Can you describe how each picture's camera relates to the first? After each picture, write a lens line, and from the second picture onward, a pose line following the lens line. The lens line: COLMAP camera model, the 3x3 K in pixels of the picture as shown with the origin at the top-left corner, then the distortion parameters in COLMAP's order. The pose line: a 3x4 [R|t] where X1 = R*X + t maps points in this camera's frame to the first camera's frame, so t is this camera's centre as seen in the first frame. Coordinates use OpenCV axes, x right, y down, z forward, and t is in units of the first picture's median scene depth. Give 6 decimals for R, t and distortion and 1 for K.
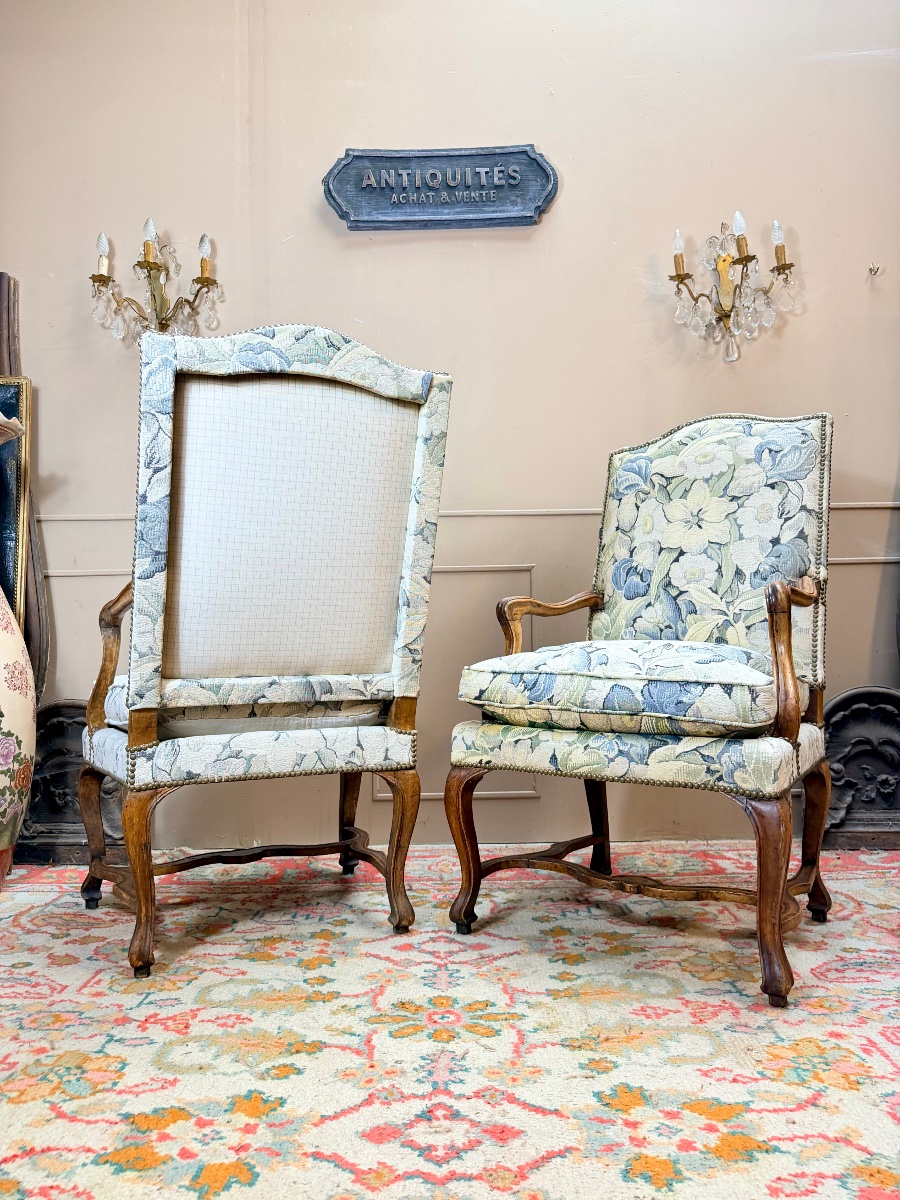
lens RADIAL K [[858.9, 0, 447.9], [0, 858.9, 597.0], [0, 0, 1]] dist [0.001028, -0.006045]
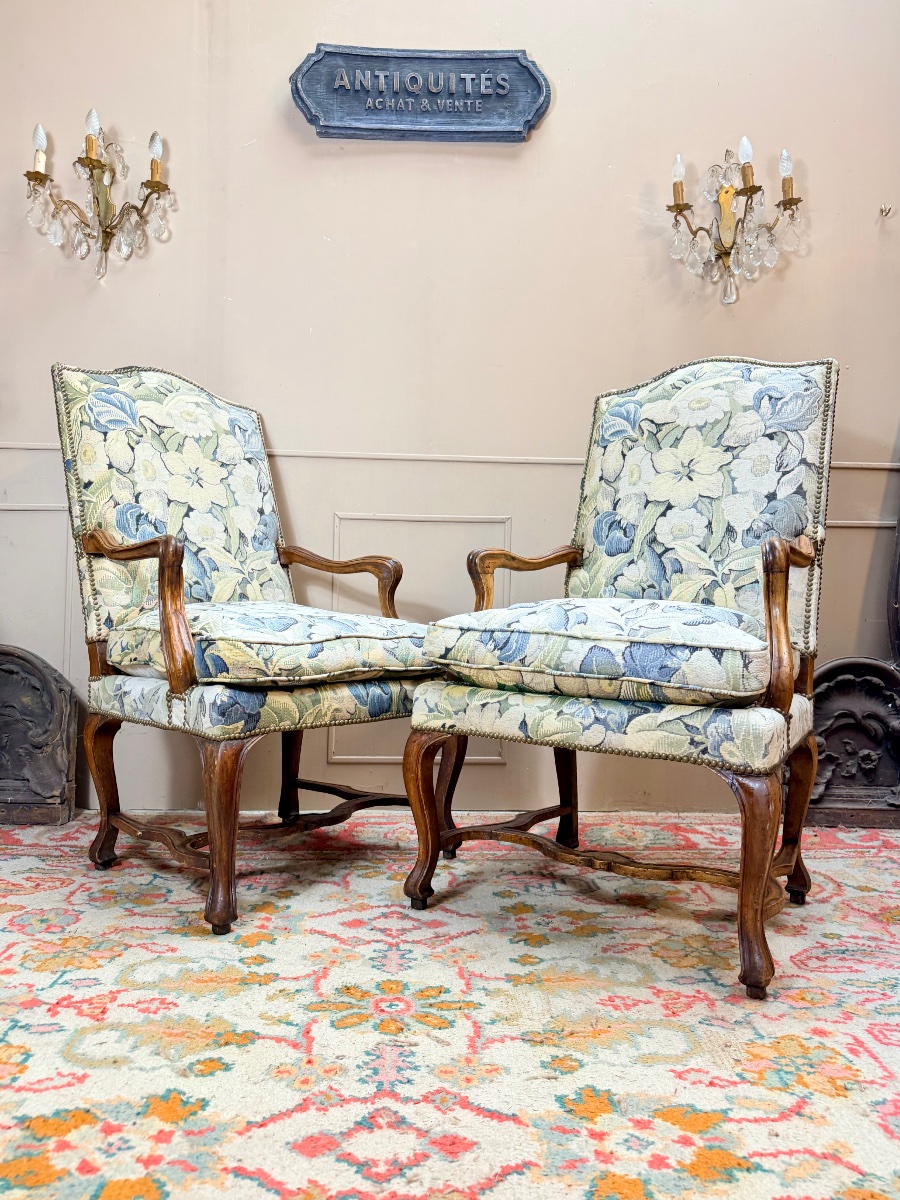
lens RADIAL K [[877.5, 0, 450.0], [0, 877.5, 600.0], [0, 0, 1]] dist [0.004379, -0.010278]
pose [[0.998690, 0.032662, 0.039393, 0.004390], [-0.034613, 0.998153, 0.049919, 0.012397], [-0.037690, -0.051217, 0.997976, 0.078415]]
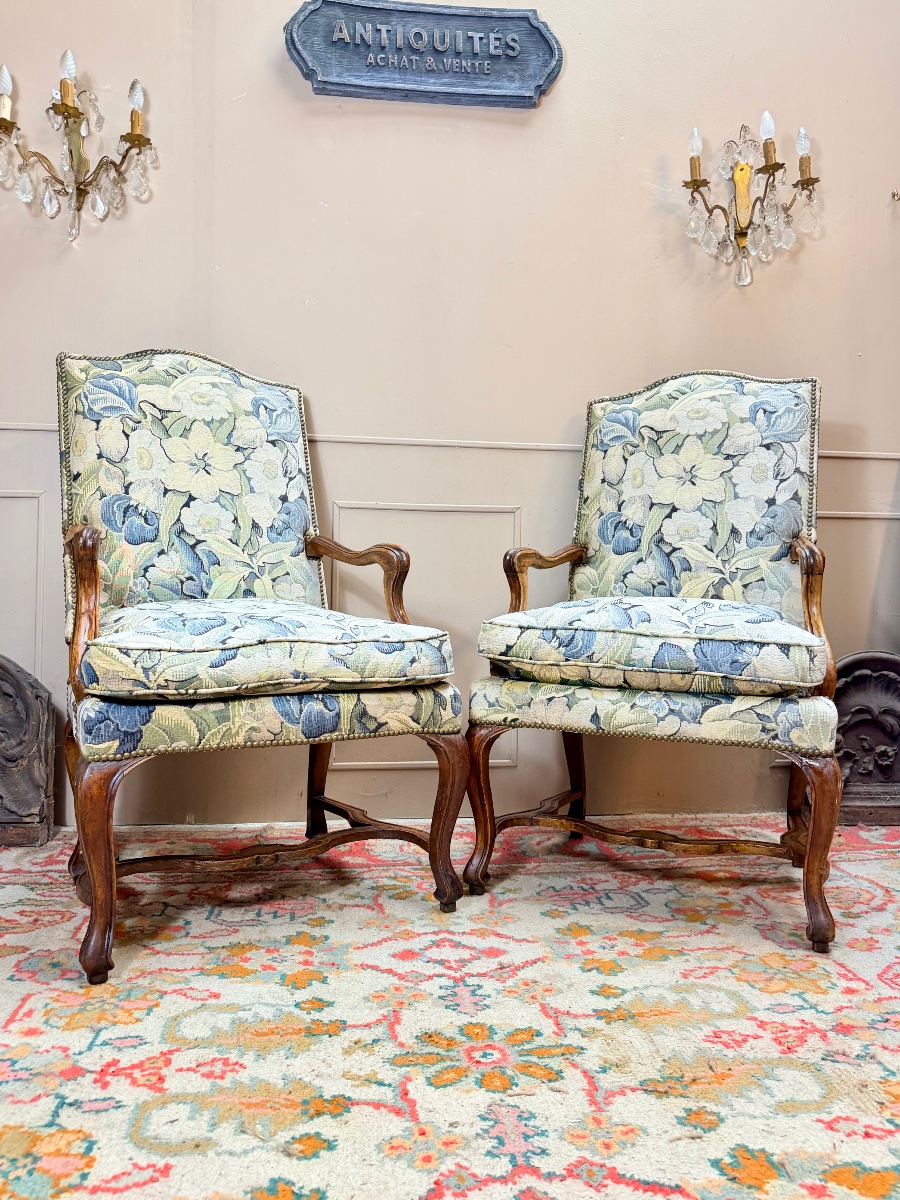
lens RADIAL K [[884.7, 0, 444.3], [0, 884.7, 598.5], [0, 0, 1]] dist [0.001947, -0.008267]
pose [[0.992129, 0.027945, 0.122059, -0.128361], [-0.035515, 0.997549, 0.060290, 0.008409], [-0.120075, -0.064150, 0.990690, 0.165116]]
